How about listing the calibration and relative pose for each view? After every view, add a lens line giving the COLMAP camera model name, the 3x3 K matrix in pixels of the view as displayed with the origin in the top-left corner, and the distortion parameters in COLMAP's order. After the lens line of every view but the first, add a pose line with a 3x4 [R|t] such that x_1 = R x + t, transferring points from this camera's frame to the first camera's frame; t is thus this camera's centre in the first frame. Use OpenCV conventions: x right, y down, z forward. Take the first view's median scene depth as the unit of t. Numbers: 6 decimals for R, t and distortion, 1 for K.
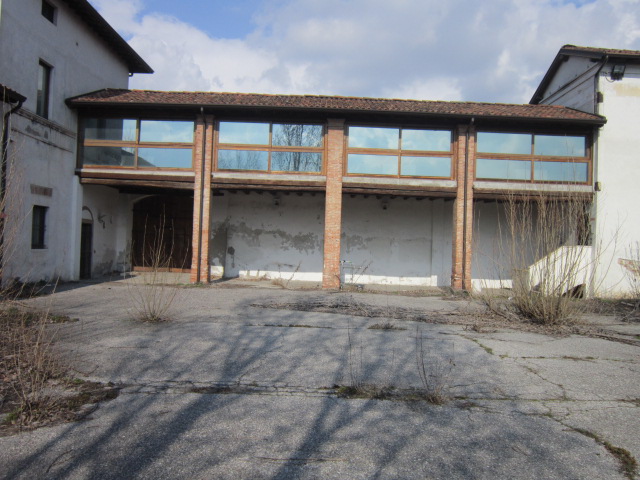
lens RADIAL K [[523.6, 0, 321.0], [0, 523.6, 240.6], [0, 0, 1]] dist [-0.039747, 0.015688]
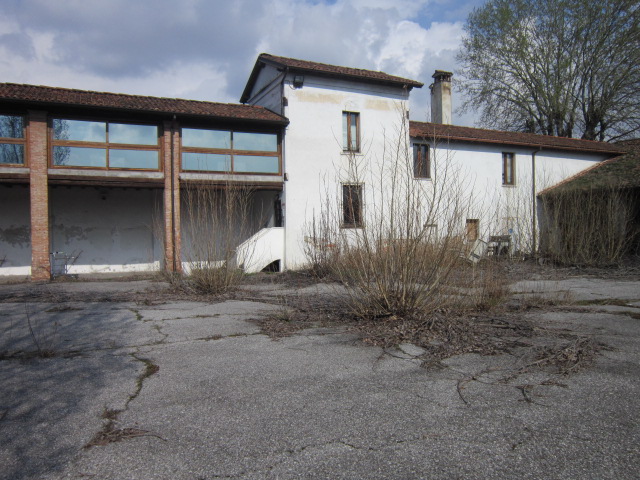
lens RADIAL K [[523.6, 0, 319.5], [0, 523.6, 239.1], [0, 0, 1]] dist [-0.039747, 0.015688]
pose [[0.907553, -0.051638, 0.416751, 0.093420], [0.042249, 0.998603, 0.031727, 0.003168], [-0.417807, -0.011186, 0.908467, -0.124295]]
